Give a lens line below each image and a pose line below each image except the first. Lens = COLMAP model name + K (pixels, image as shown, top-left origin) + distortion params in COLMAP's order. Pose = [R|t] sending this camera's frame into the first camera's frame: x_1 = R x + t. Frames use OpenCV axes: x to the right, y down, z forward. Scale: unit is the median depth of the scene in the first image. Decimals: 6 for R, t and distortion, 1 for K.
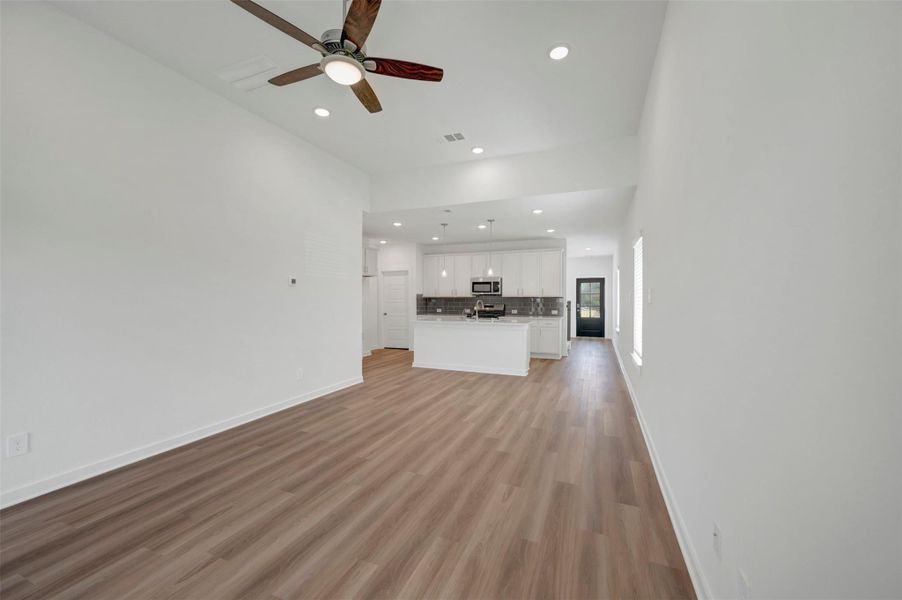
lens RADIAL K [[356.8, 0, 451.0], [0, 356.8, 300.0], [0, 0, 1]] dist [0.000039, -0.000009]
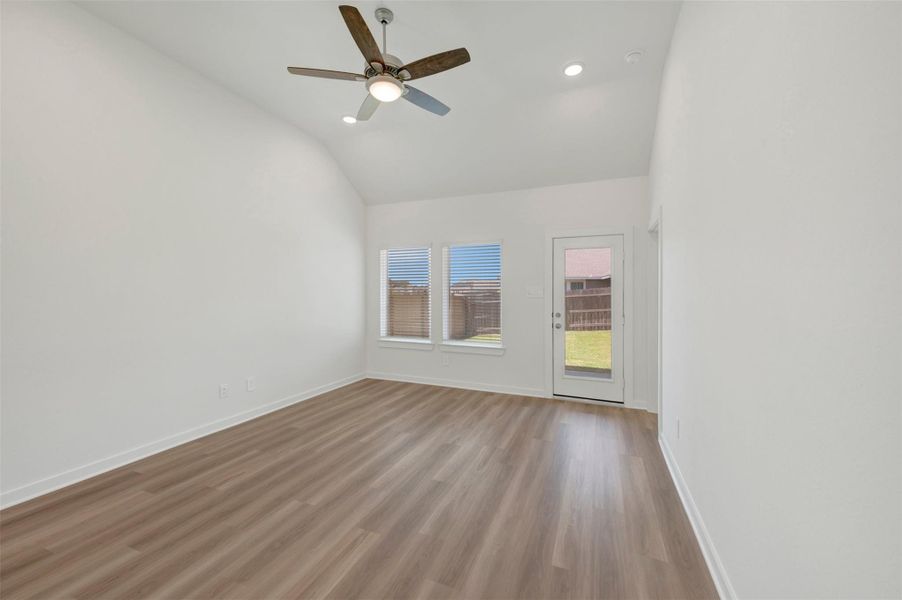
lens RADIAL K [[358.8, 0, 450.4], [0, 358.8, 290.9], [0, 0, 1]] dist [0.001586, 0.000080]
pose [[-0.999918, -0.003579, 0.012336, -0.213492], [-0.003573, 0.999994, 0.000473, -0.005897], [-0.012337, 0.000429, -0.999924, 0.874652]]
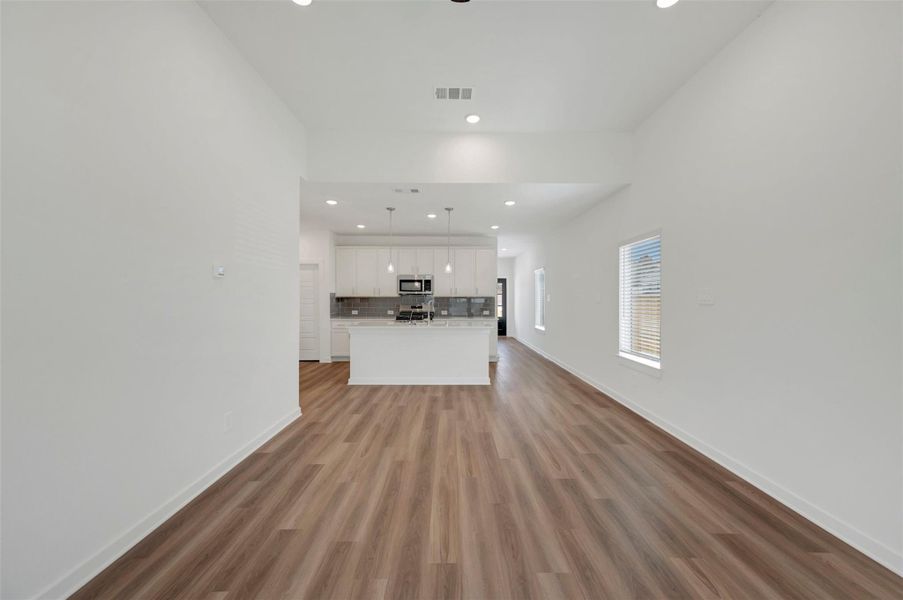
lens RADIAL K [[353.2, 0, 451.5], [0, 353.2, 300.0], [0, 0, 1]] dist [0.014101, 0.000027]
pose [[0.922960, -0.002204, 0.384890, -0.243422], [0.001630, 0.999997, 0.001817, -0.002493], [-0.384893, -0.001050, 0.922960, 0.228956]]
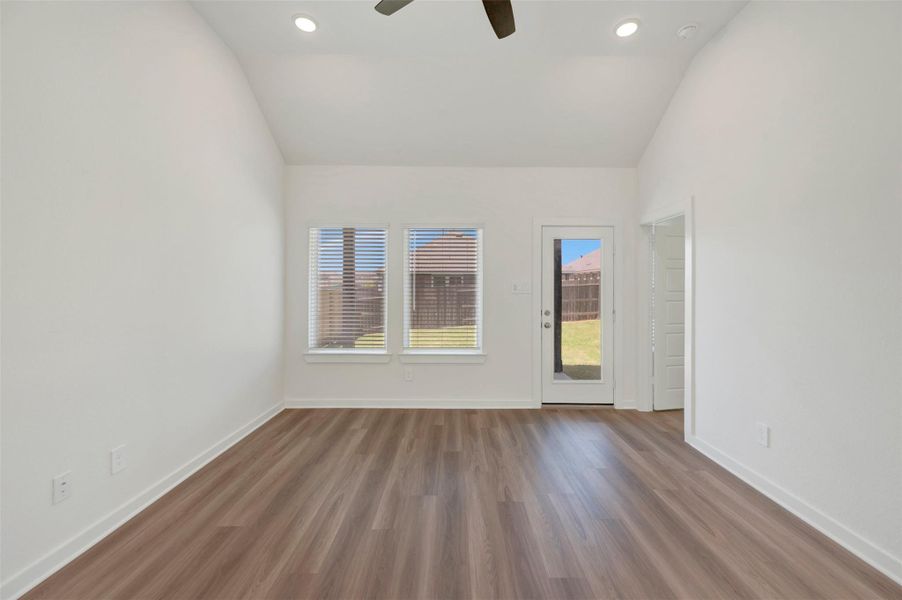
lens RADIAL K [[367.6, 0, 455.1], [0, 367.6, 279.4], [0, 0, 1]] dist [-0.000966, -0.000063]
pose [[-0.923073, -0.013264, -0.384395, 0.001721], [-0.006937, 0.999817, -0.017842, -0.004377], [0.384562, -0.013803, -0.922996, 0.674613]]
